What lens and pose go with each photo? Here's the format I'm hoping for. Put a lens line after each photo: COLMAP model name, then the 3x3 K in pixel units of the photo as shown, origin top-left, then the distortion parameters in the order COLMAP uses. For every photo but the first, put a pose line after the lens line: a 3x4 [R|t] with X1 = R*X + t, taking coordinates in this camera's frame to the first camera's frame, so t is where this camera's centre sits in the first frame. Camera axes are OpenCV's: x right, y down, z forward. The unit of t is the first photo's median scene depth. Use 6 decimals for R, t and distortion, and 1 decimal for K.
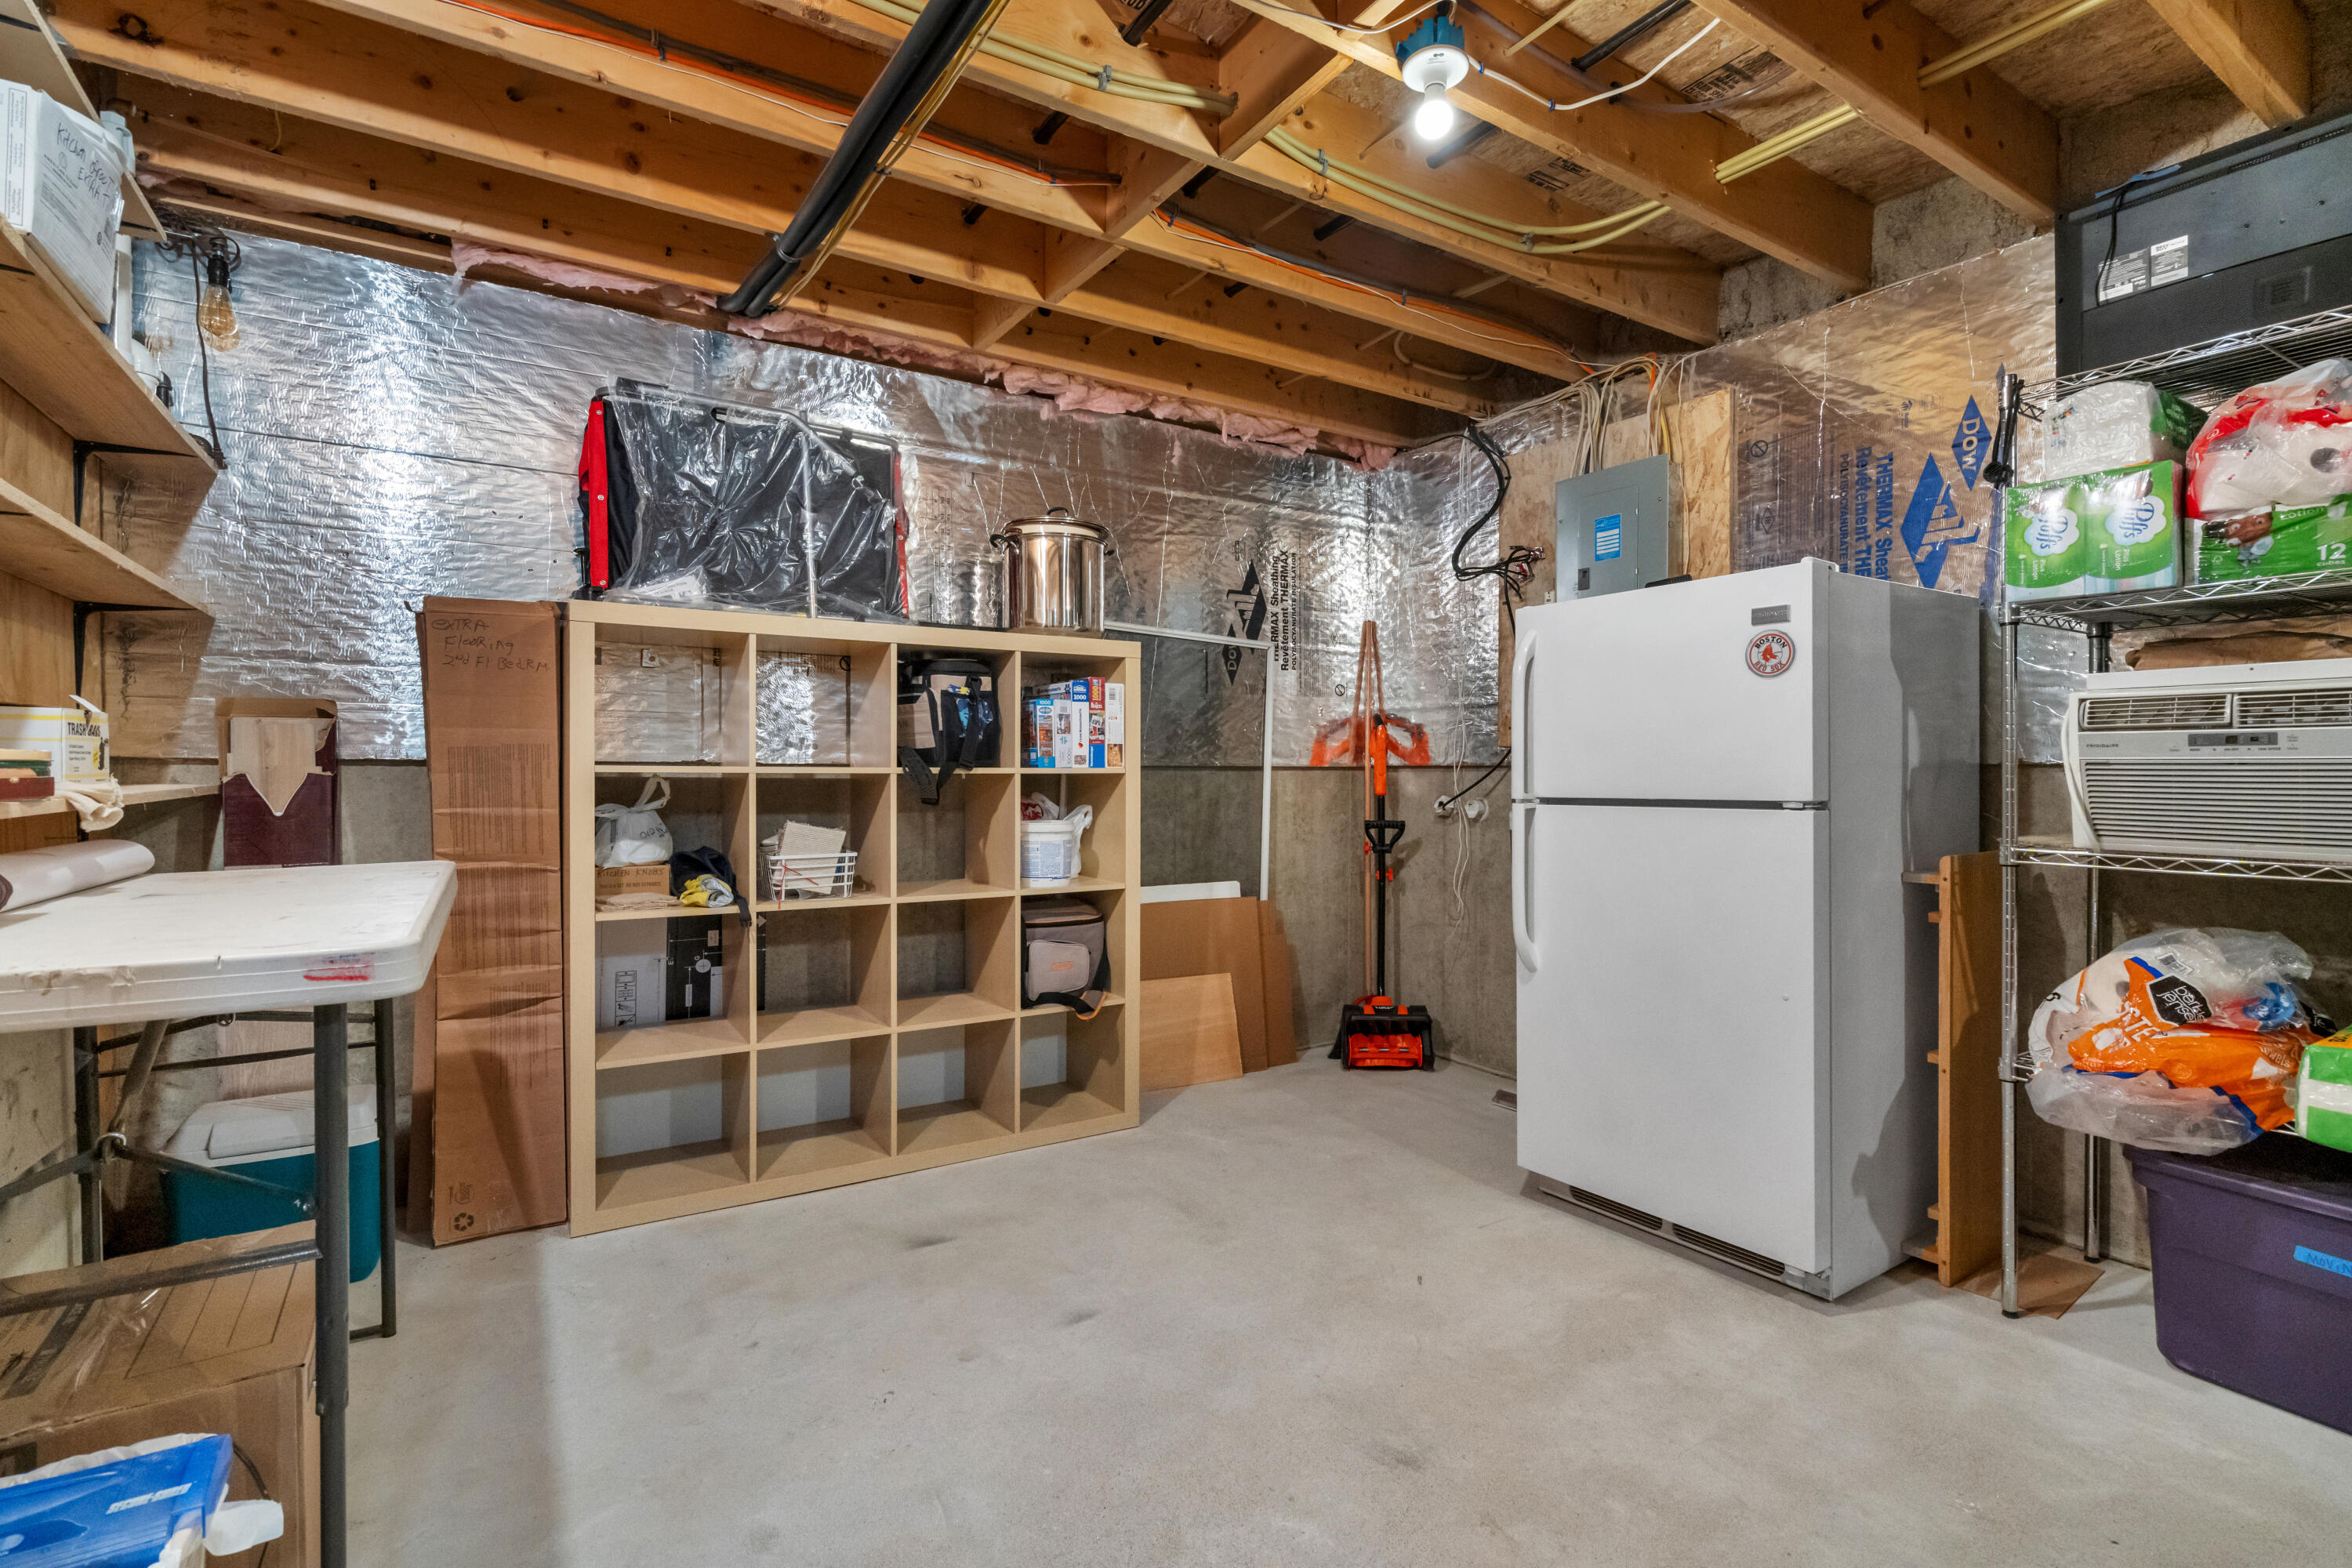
lens RADIAL K [[1066.3, 0, 1170.1], [0, 1066.3, 775.0], [0, 0, 1]] dist [0.001044, -0.001646]
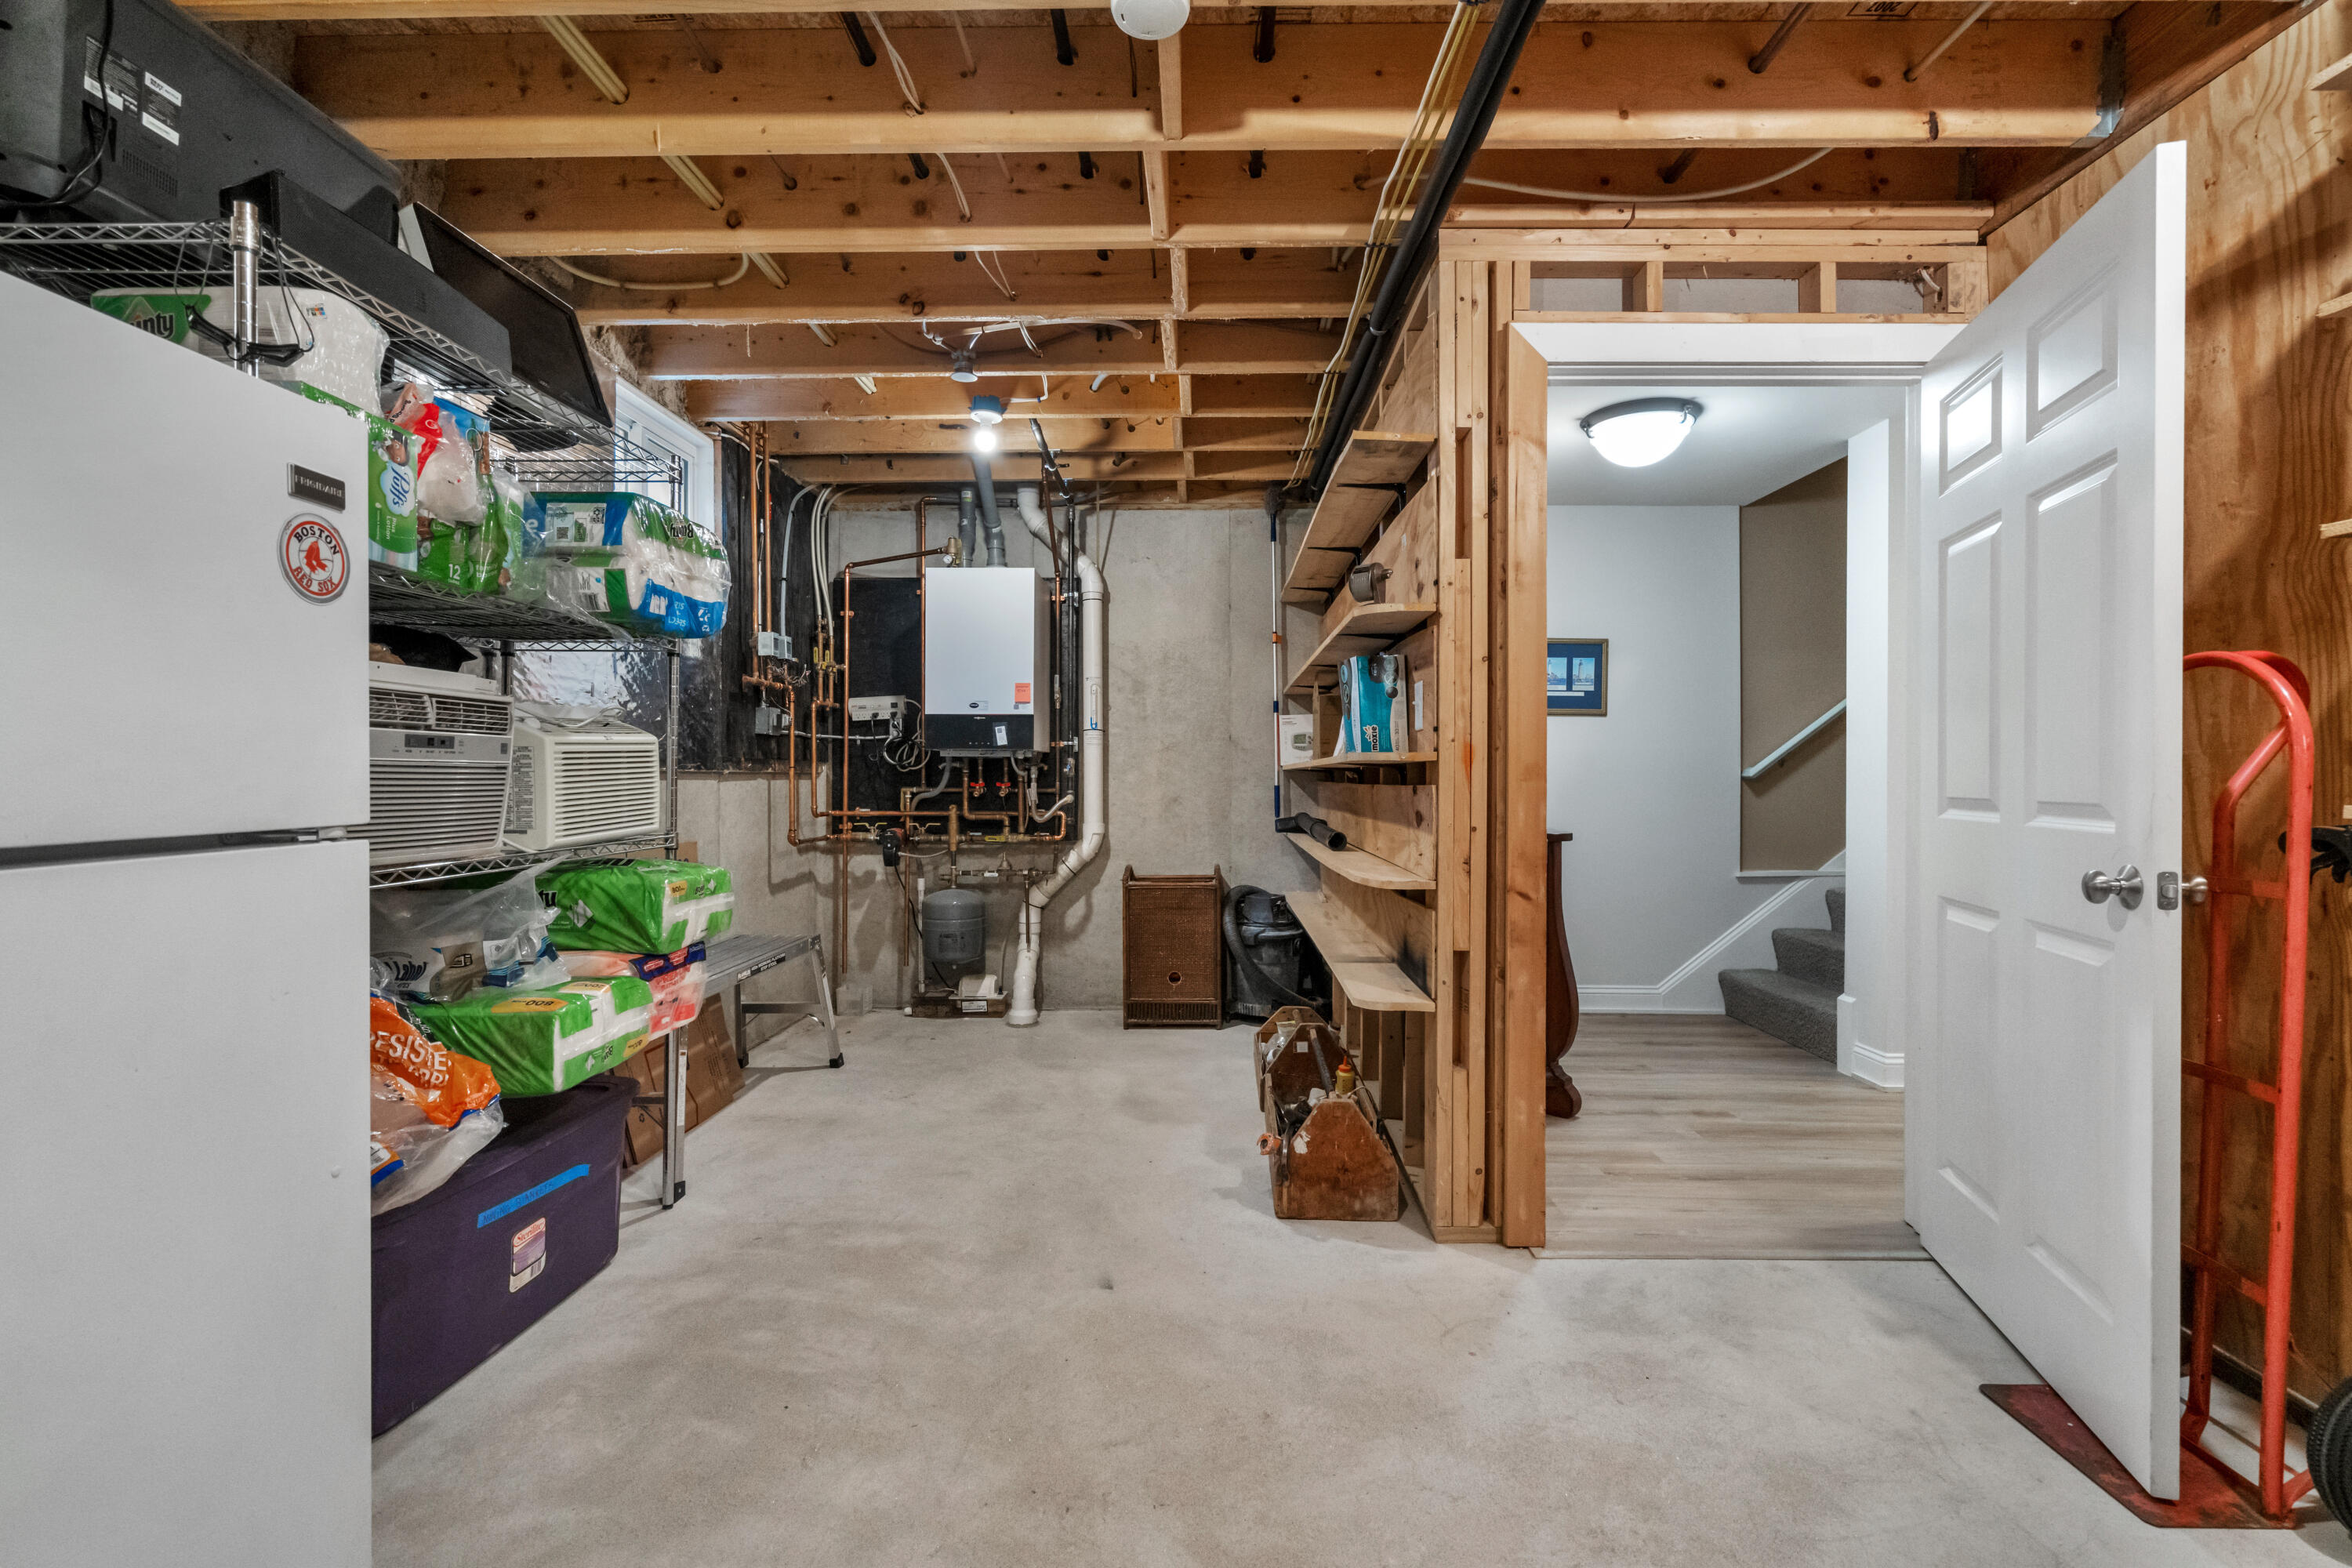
lens RADIAL K [[1066.3, 0, 1180.8], [0, 1066.3, 785.4], [0, 0, 1]] dist [0.001044, -0.001646]
pose [[-0.823578, -0.005549, 0.567176, -0.127997], [0.002435, 0.999908, 0.013318, -0.004423], [-0.567198, 0.012349, -0.823489, 1.379311]]
